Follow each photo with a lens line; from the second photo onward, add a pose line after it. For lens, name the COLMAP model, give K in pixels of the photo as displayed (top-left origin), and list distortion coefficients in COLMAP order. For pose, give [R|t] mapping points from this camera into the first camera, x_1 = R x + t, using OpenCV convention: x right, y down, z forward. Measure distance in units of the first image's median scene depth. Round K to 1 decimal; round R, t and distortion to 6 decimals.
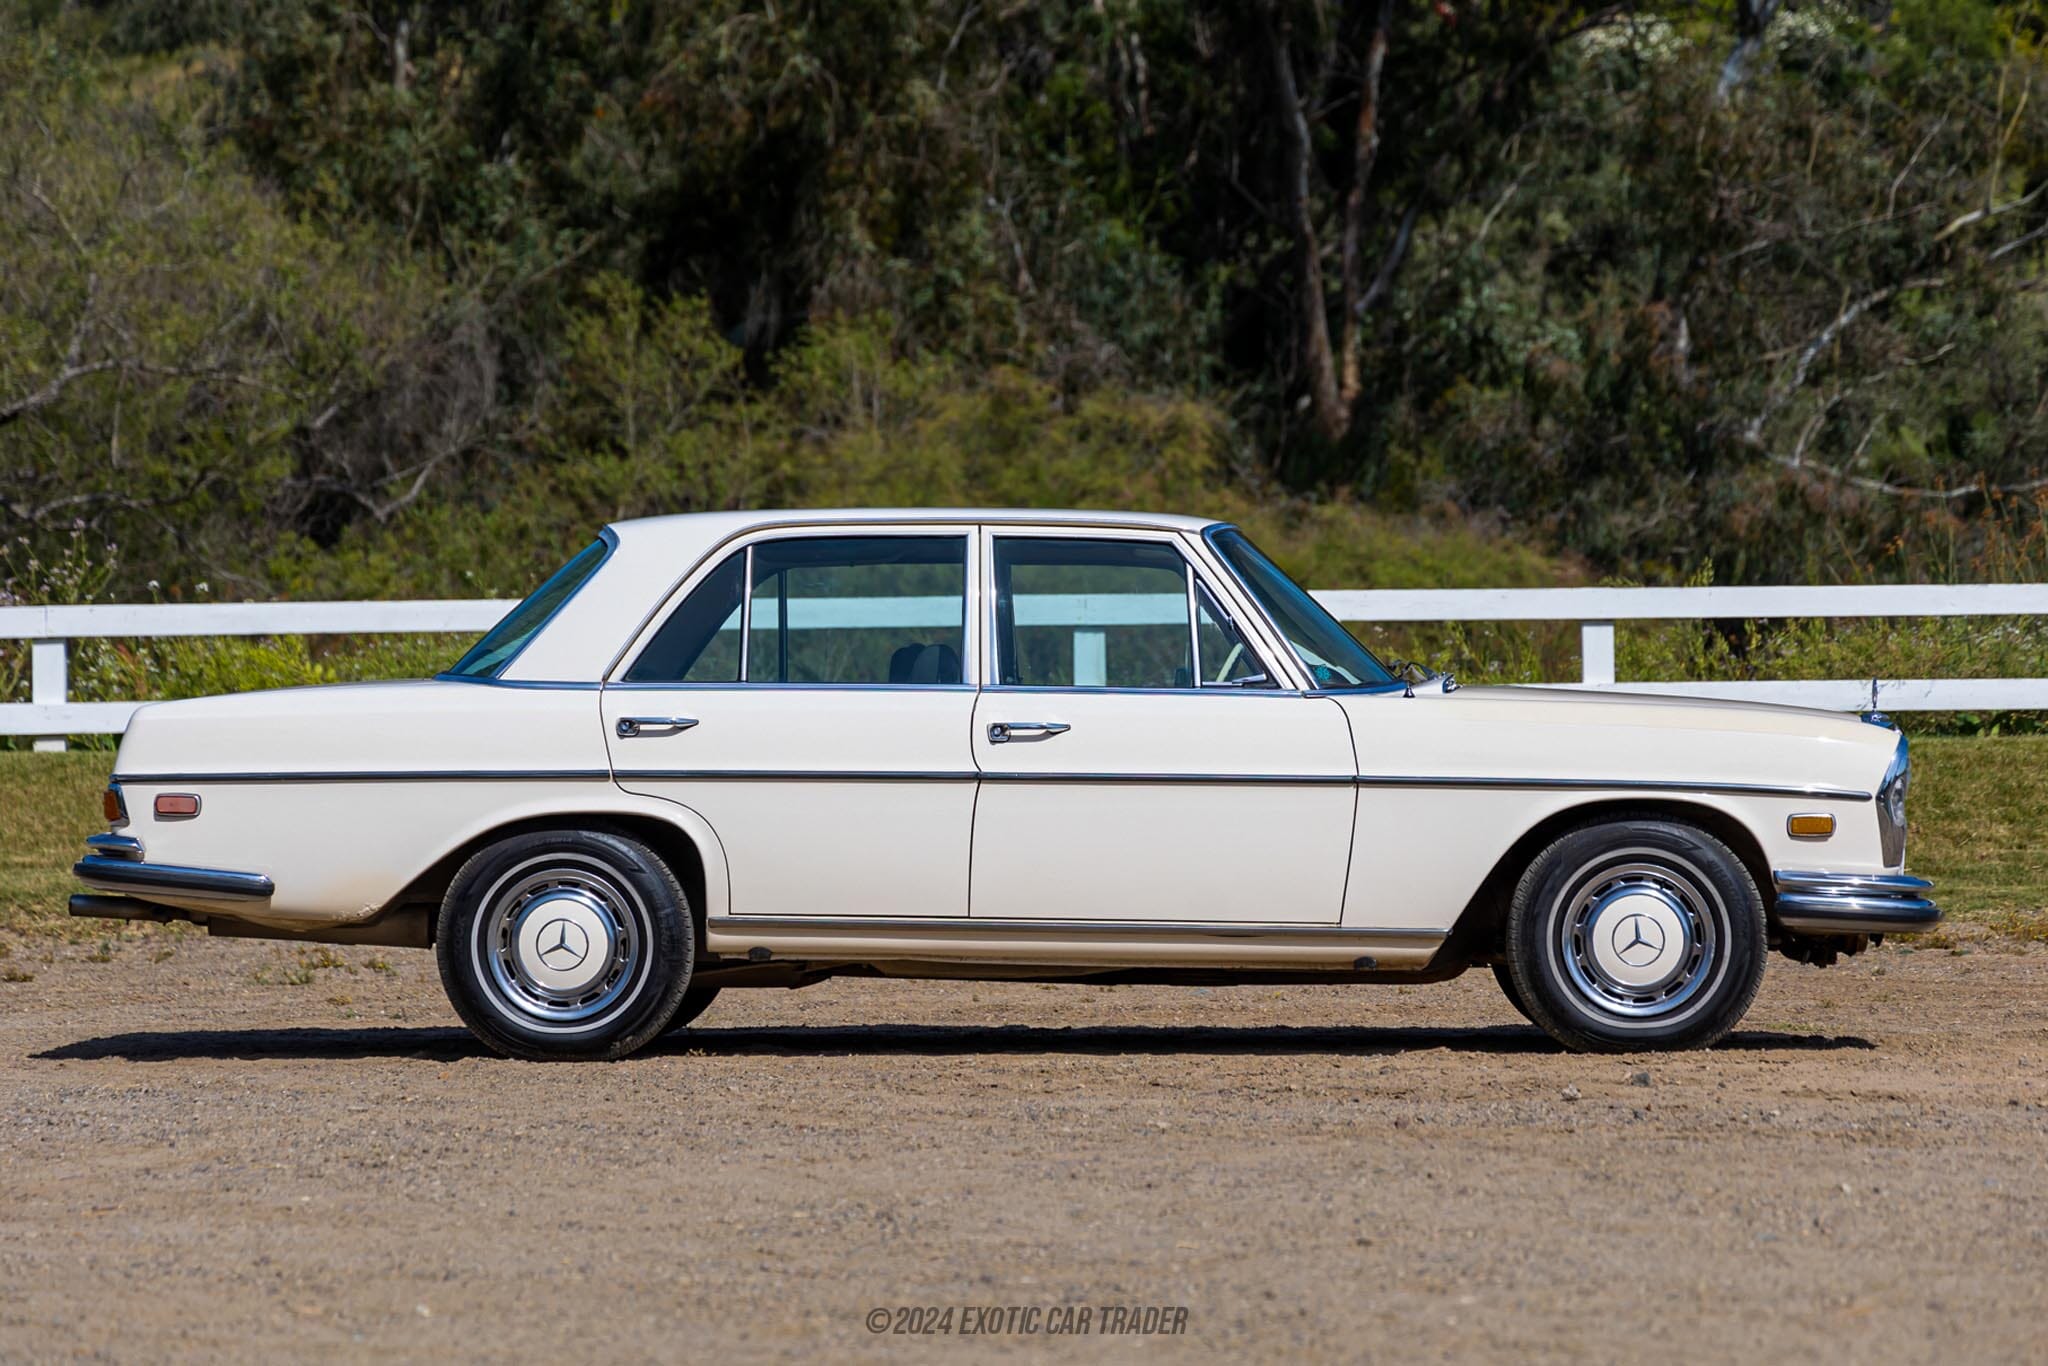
lens RADIAL K [[6742.8, 0, 1018.8], [0, 6742.8, 758.2], [0, 0, 1]] dist [0.118440, 0.249535]
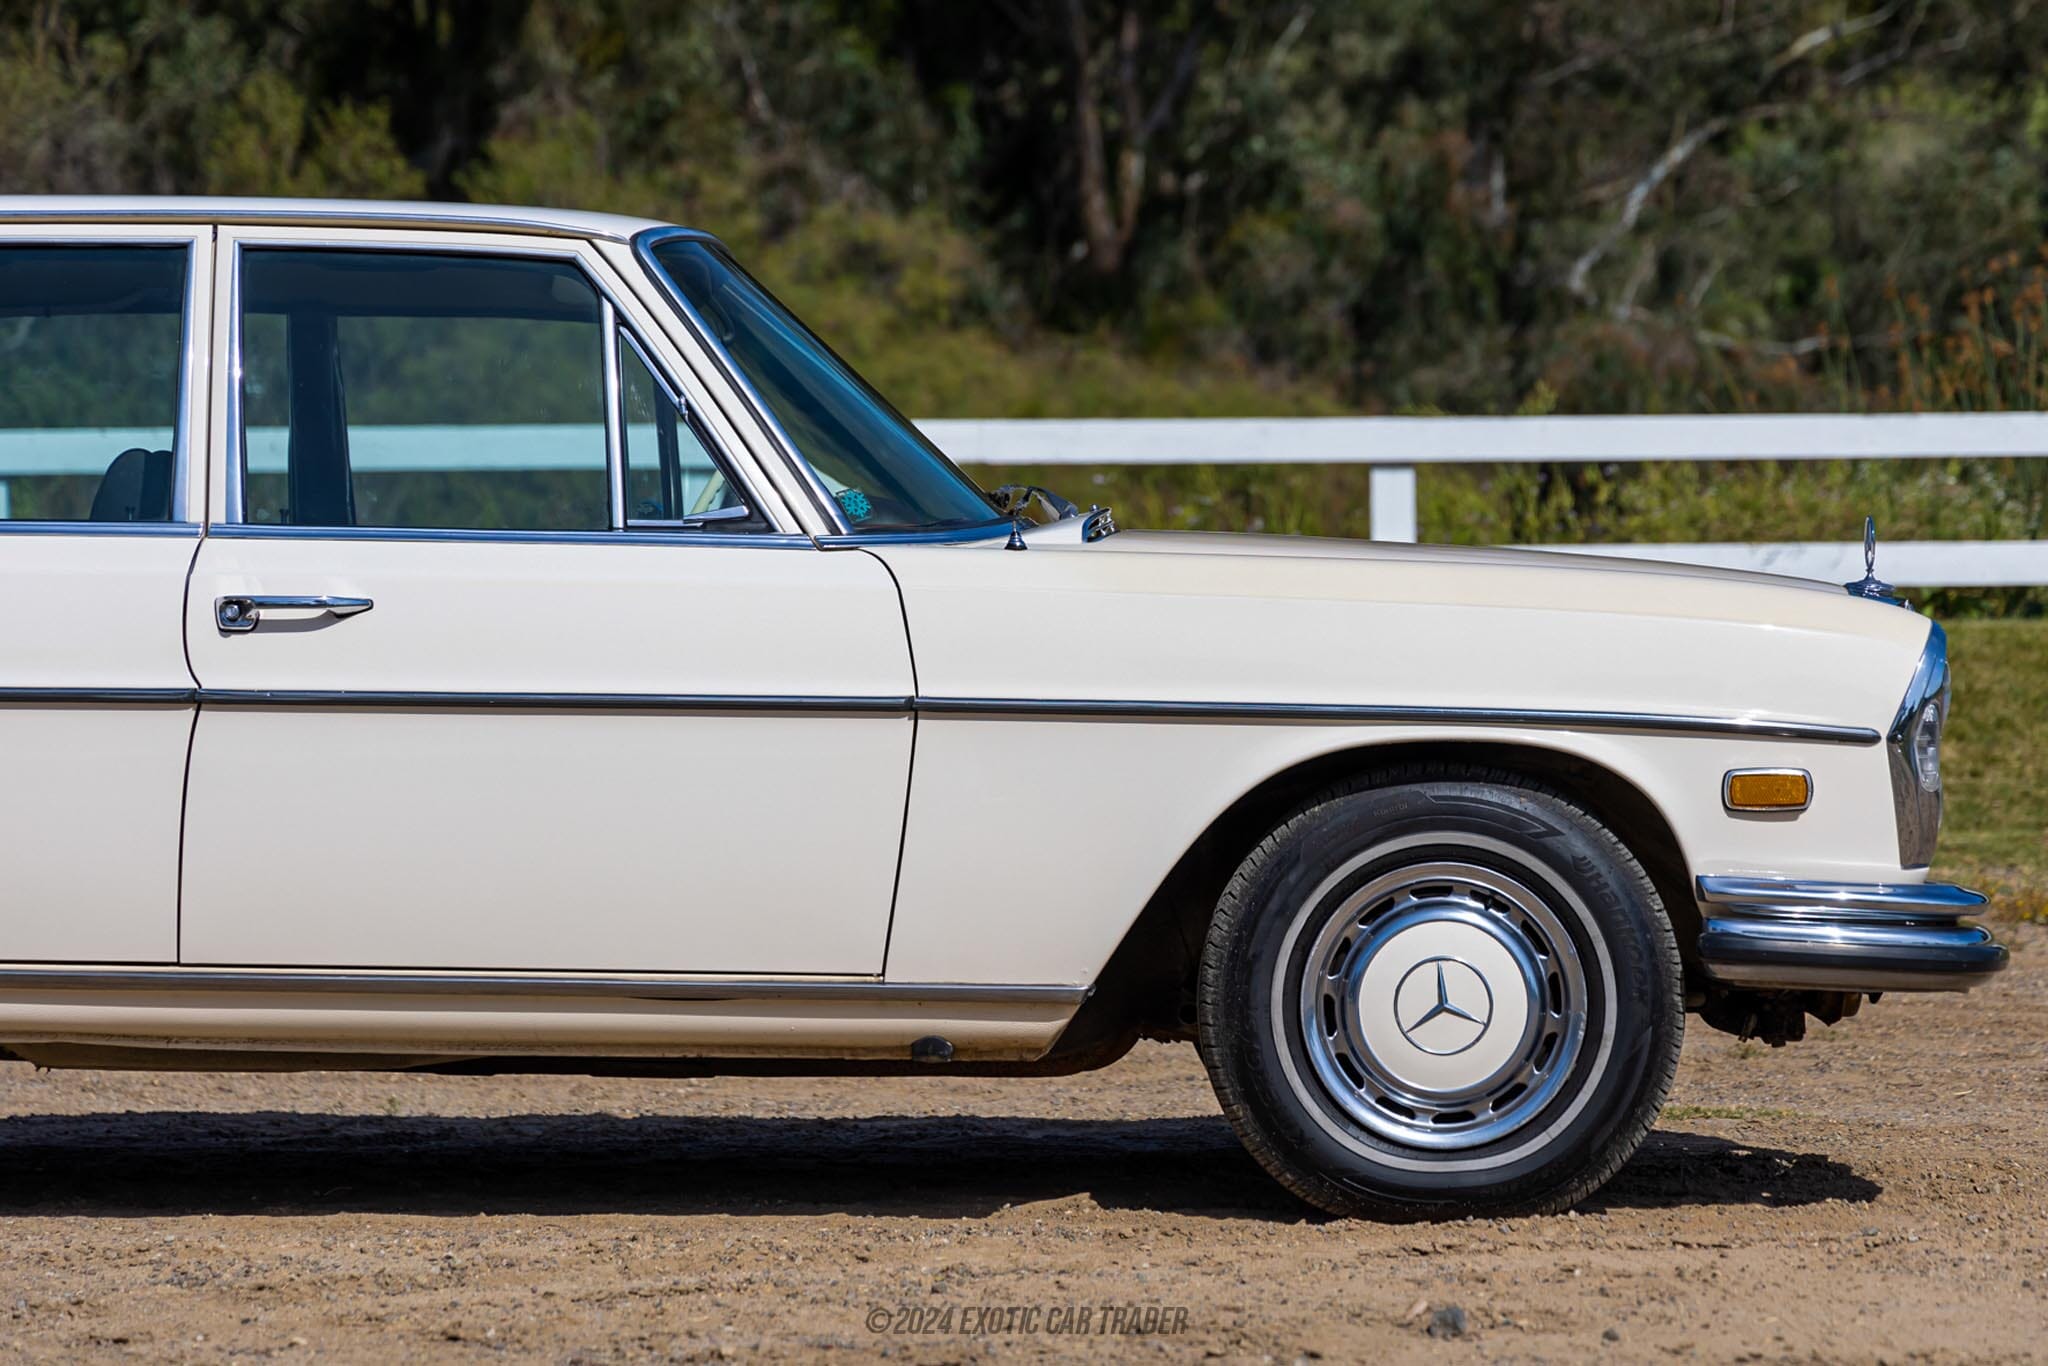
lens RADIAL K [[6742.8, 0, 1018.8], [0, 6742.8, 758.2], [0, 0, 1]] dist [0.118440, 0.249535]
pose [[0.999604, 0.001003, 0.028107, 0.042851], [-0.001497, 0.999844, 0.017572, -0.001873], [-0.028085, -0.017607, 0.999450, 0.464116]]
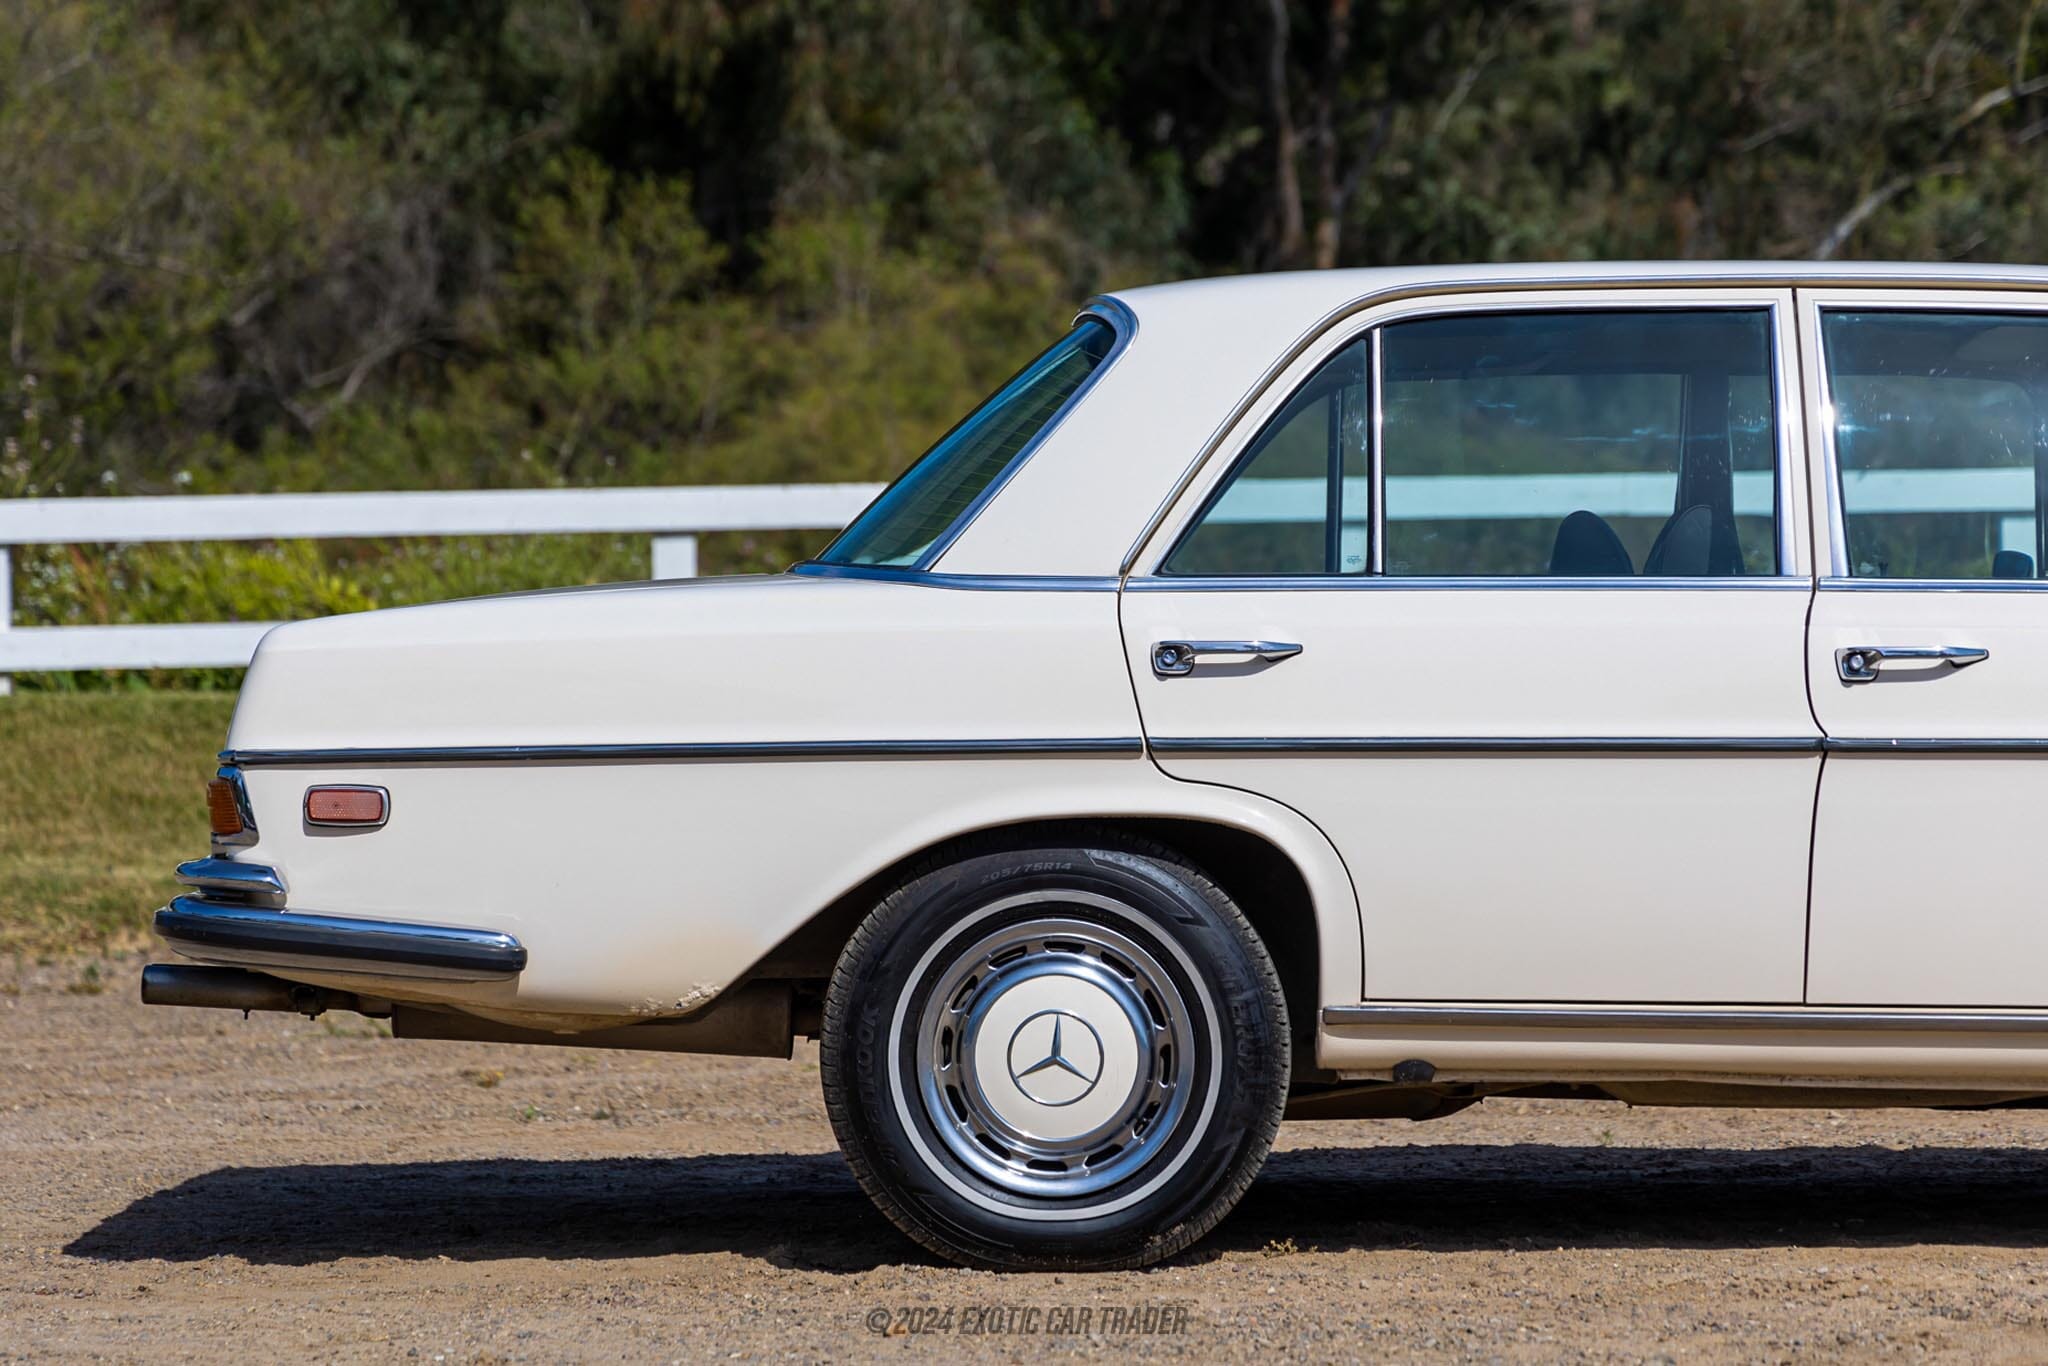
lens RADIAL K [[6742.8, 0, 1018.8], [0, 6742.8, 758.2], [0, 0, 1]] dist [0.118440, 0.249535]
pose [[0.999792, -0.006102, 0.019451, -0.080269], [0.005888, 0.999922, 0.011026, -0.002634], [-0.019517, -0.010909, 0.999750, 0.449952]]
